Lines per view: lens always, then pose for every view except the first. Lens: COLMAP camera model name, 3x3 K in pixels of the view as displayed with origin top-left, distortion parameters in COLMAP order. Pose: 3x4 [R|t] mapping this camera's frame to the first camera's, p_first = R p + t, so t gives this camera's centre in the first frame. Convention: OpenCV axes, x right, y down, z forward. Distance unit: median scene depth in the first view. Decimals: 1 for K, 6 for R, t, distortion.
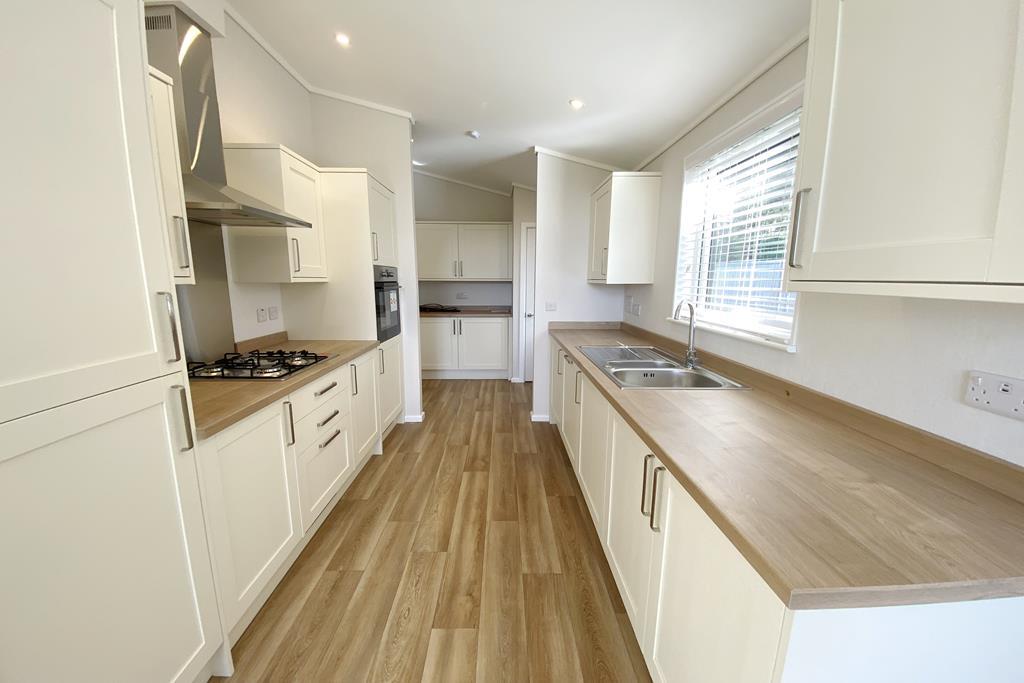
lens RADIAL K [[408.1, 0, 512.7], [0, 408.1, 346.5], [0, 0, 1]] dist [-0.013671, -0.001522]
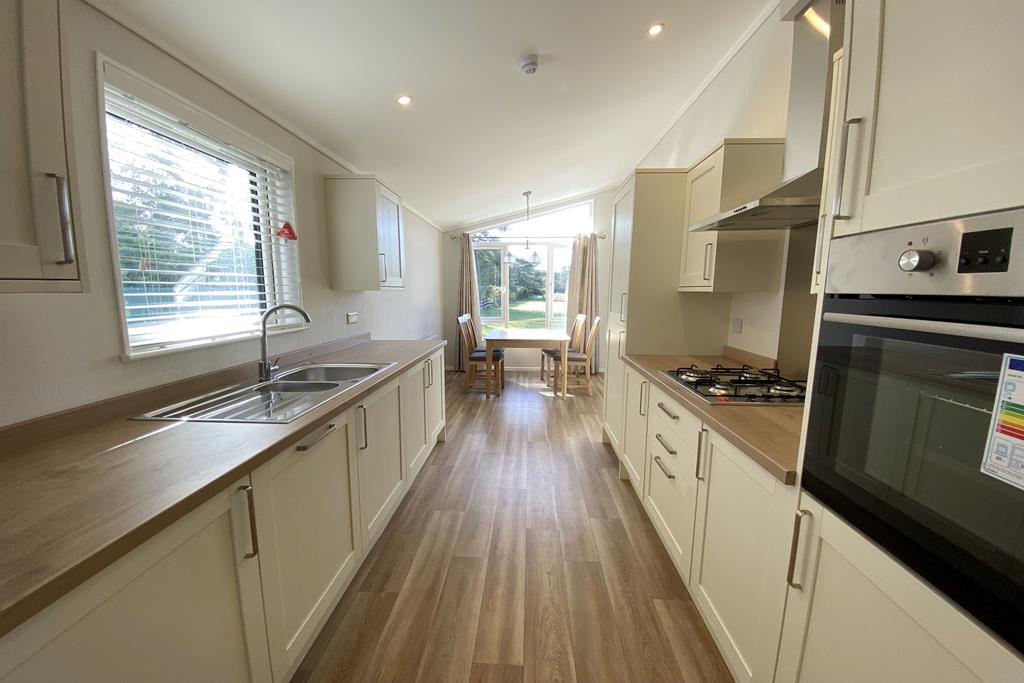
lens RADIAL K [[408.1, 0, 511.5], [0, 408.1, 345.1], [0, 0, 1]] dist [-0.013671, -0.001522]
pose [[-0.997521, -0.018841, 0.067803, -0.153736], [0.002231, 0.954544, 0.298062, -0.254551], [-0.070337, 0.297475, -0.952135, 1.569730]]
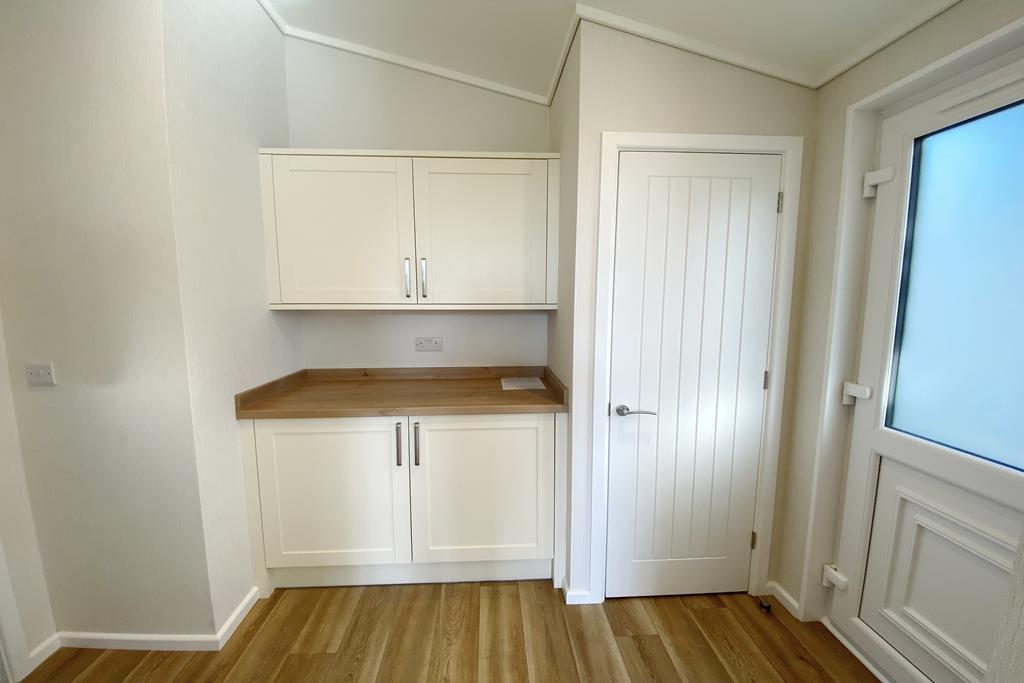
lens RADIAL K [[408.1, 0, 508.9], [0, 408.1, 346.1], [0, 0, 1]] dist [-0.013671, -0.001522]
pose [[0.999633, -0.009449, 0.025396, -0.100415], [0.010547, 0.999000, -0.043458, -0.071181], [-0.024960, 0.043710, 0.998732, 0.349782]]
